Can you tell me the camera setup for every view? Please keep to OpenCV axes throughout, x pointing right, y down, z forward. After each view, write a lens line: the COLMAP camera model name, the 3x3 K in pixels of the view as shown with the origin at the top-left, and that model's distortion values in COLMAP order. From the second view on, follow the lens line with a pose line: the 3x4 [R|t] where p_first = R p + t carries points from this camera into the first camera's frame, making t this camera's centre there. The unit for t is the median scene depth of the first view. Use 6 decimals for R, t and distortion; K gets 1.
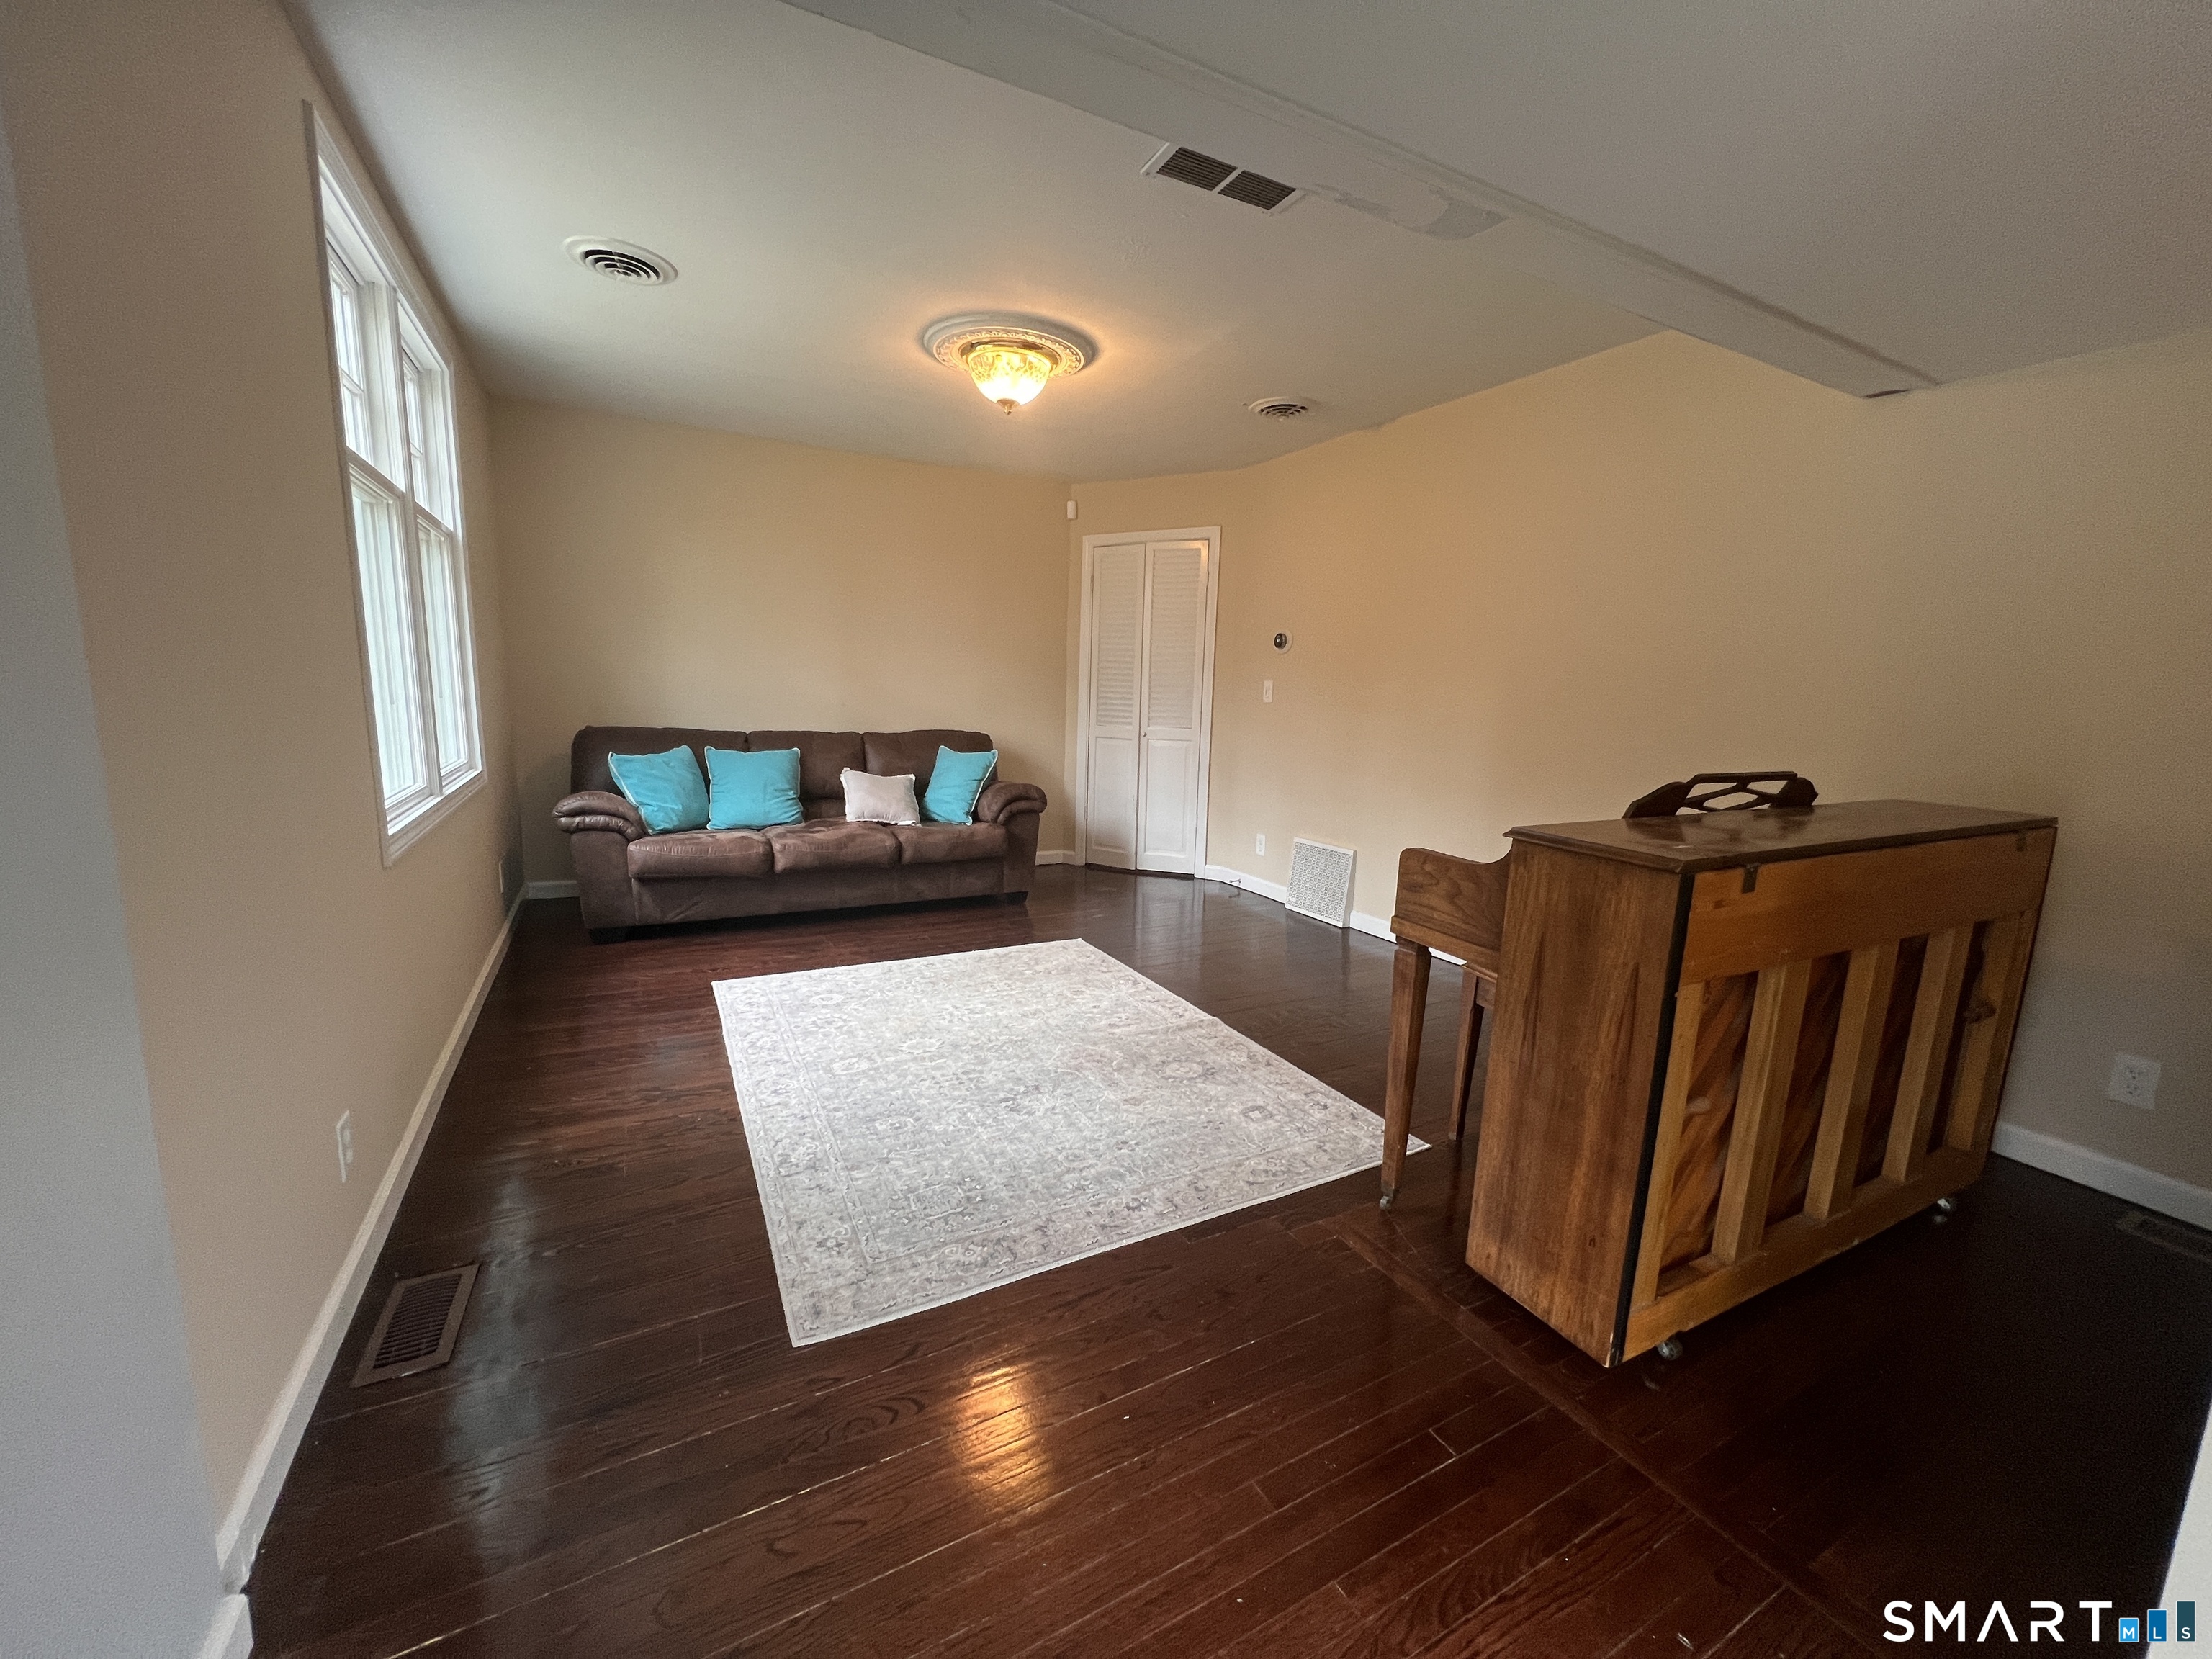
lens RADIAL K [[883.8, 0, 1116.2], [0, 883.8, 829.0], [0, 0, 1]] dist [-0.000958, 0.000403]
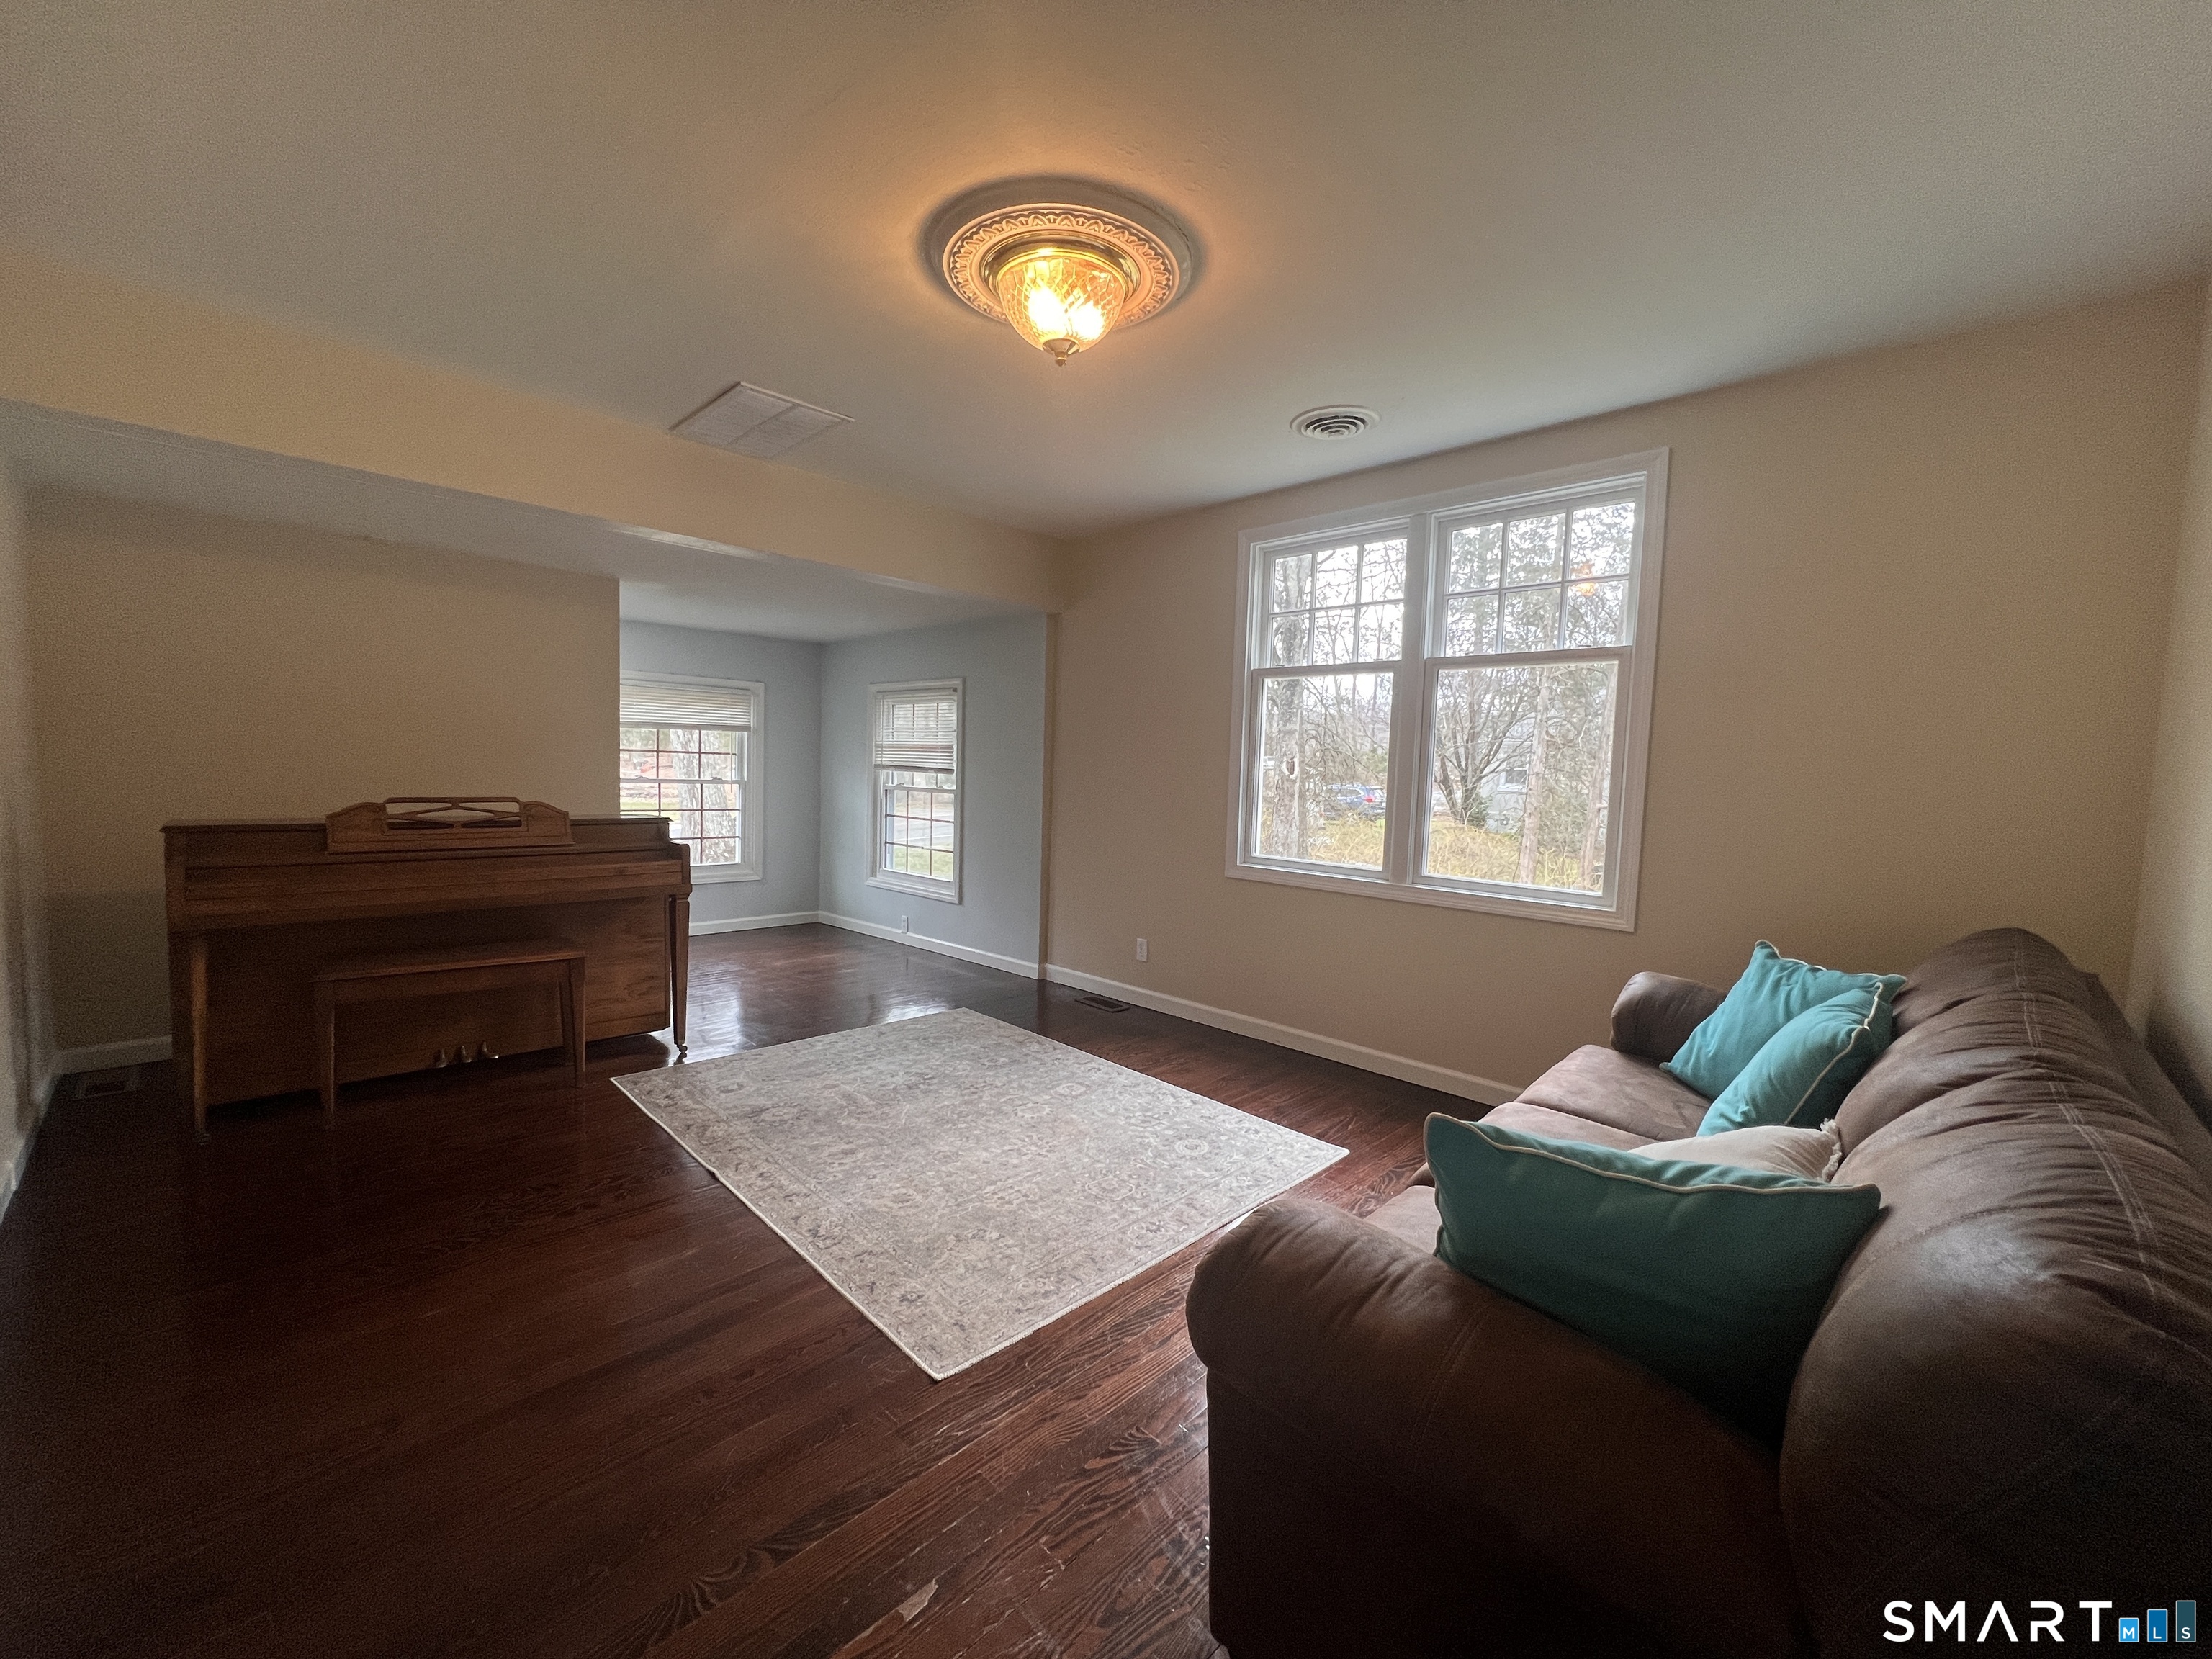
lens RADIAL K [[883.8, 0, 1109.3], [0, 883.8, 828.5], [0, 0, 1]] dist [-0.000958, 0.000403]
pose [[-0.954655, -0.037433, -0.295351, 0.022876], [-0.105655, 0.970087, 0.218558, -0.340761], [0.278335, 0.239853, -0.930054, 1.982594]]
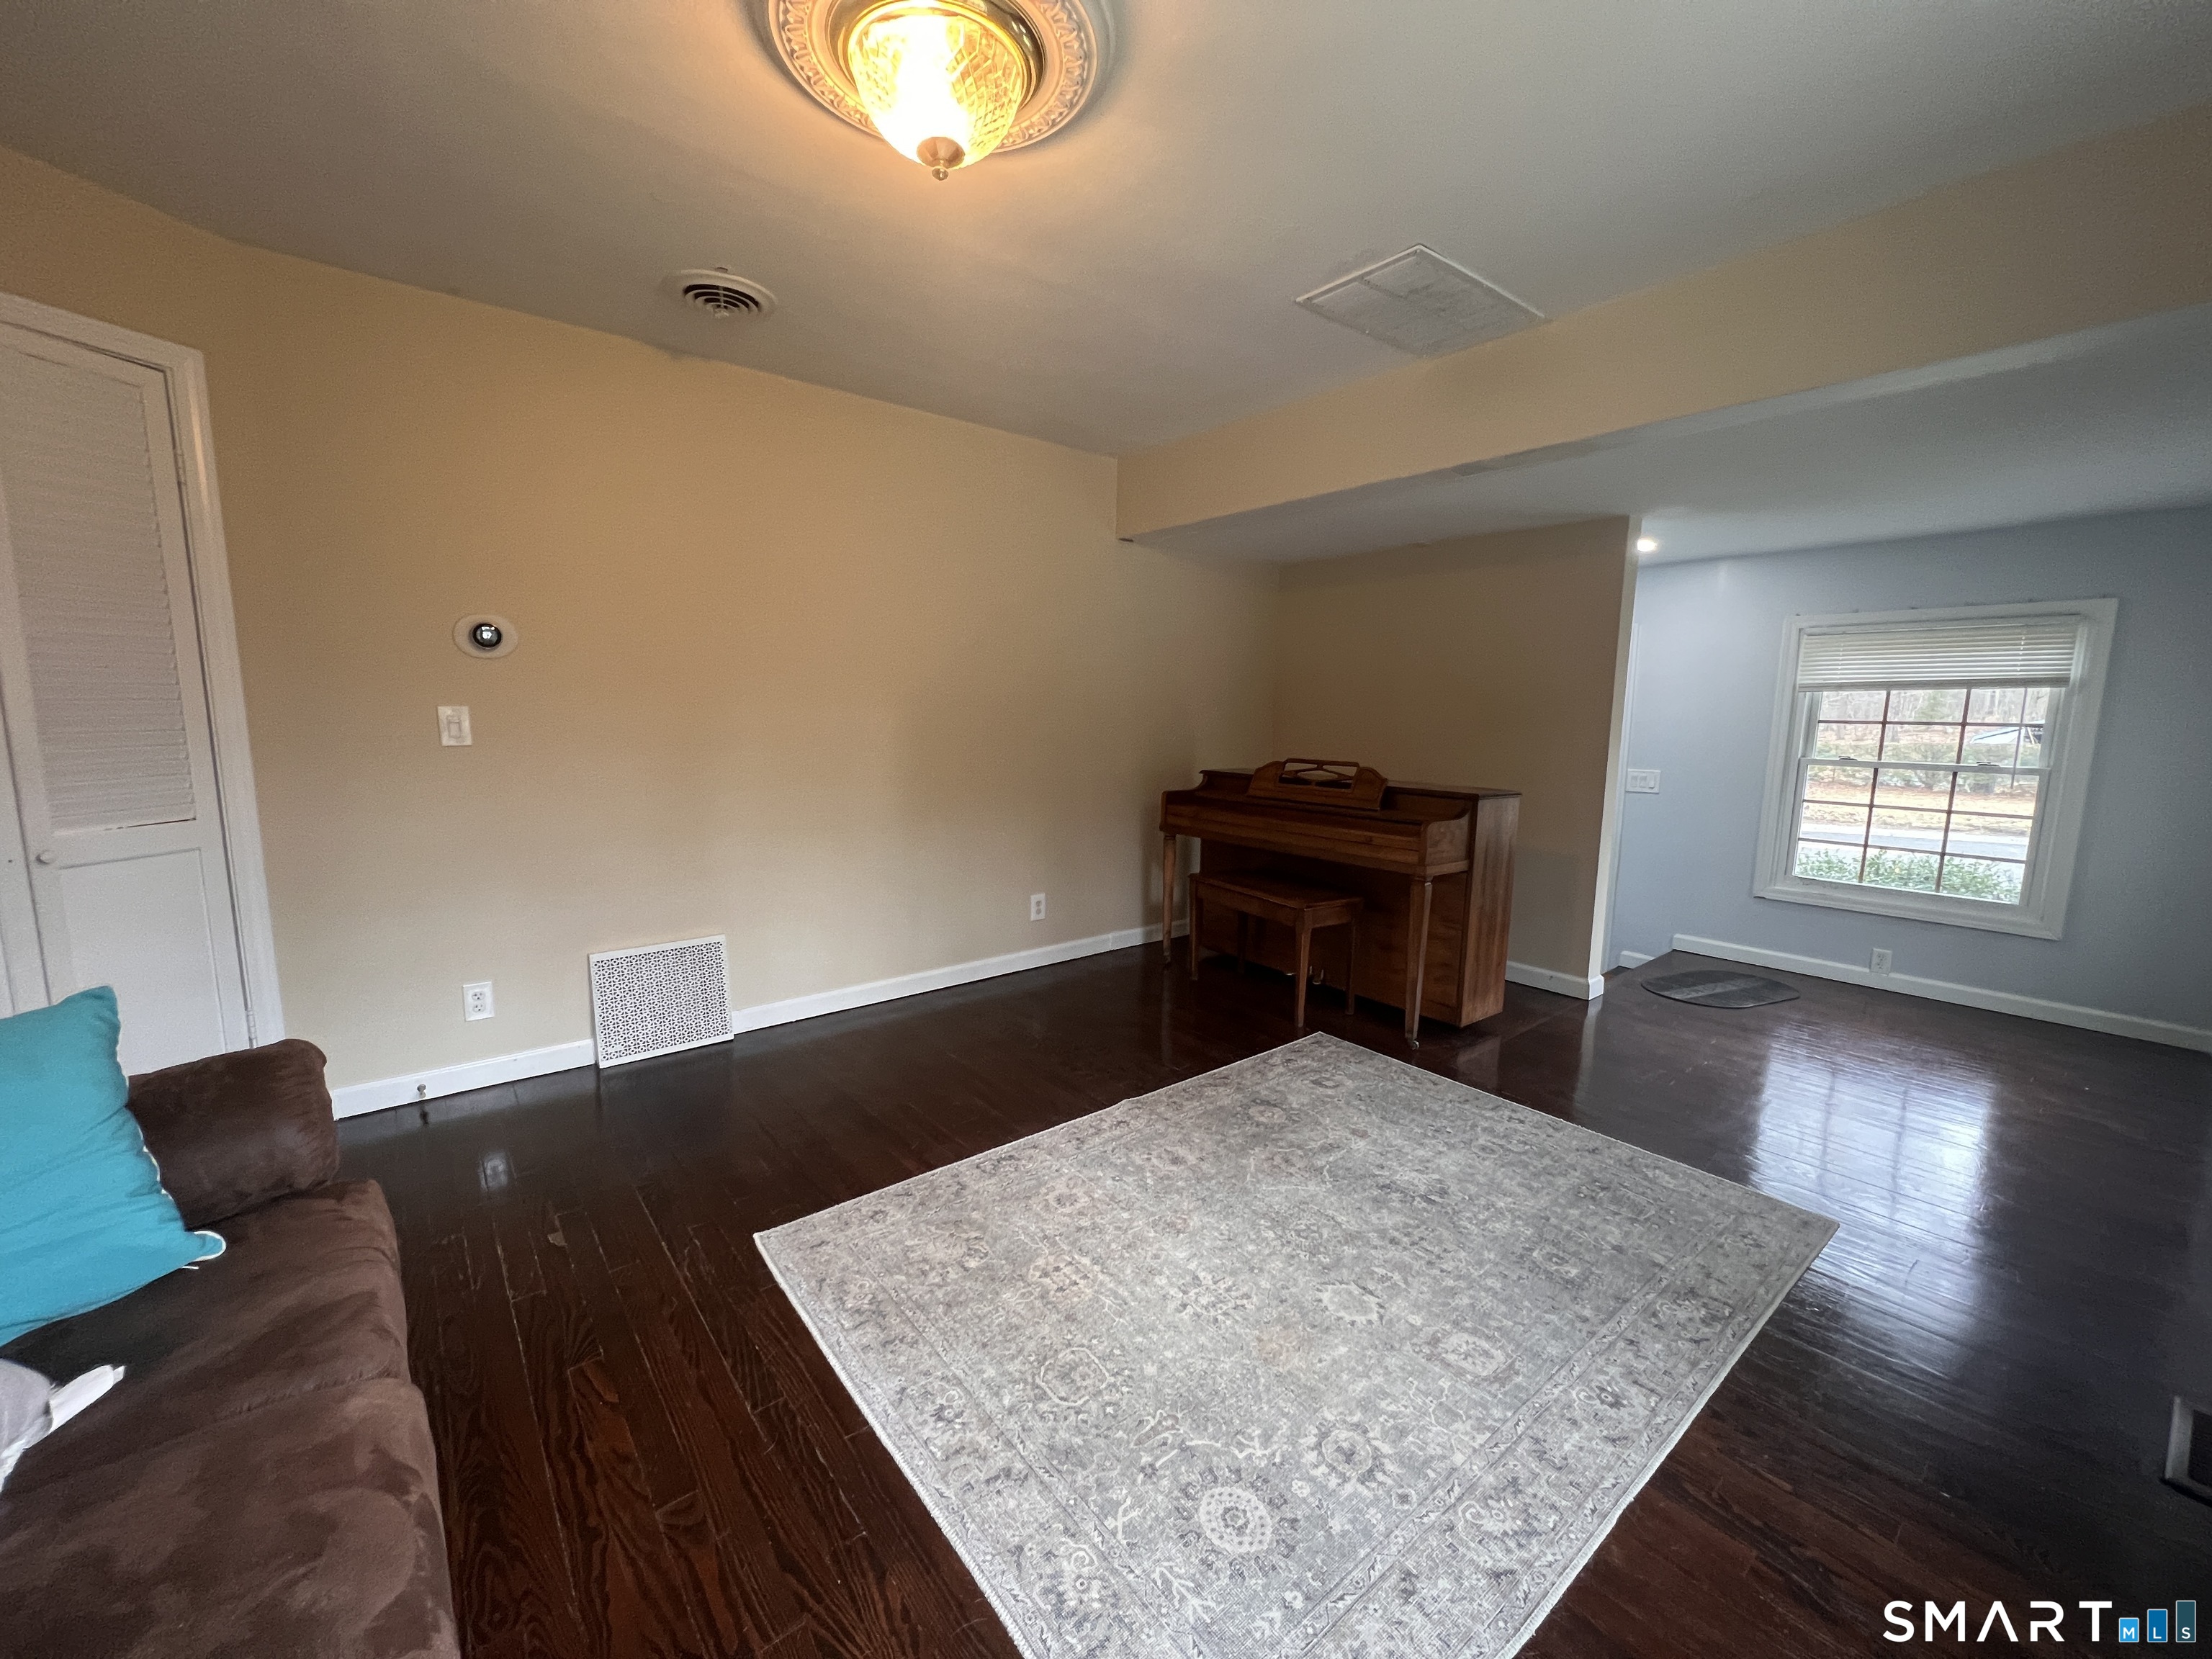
lens RADIAL K [[878.7, 0, 1106.5], [0, 878.7, 830.8], [0, 0, 1]] dist [-0.001379, 0.000245]
pose [[-0.184354, -0.164814, 0.968943, -0.768360], [0.143802, 0.970708, 0.192475, -0.244570], [-0.972283, 0.174819, -0.155253, 1.234503]]
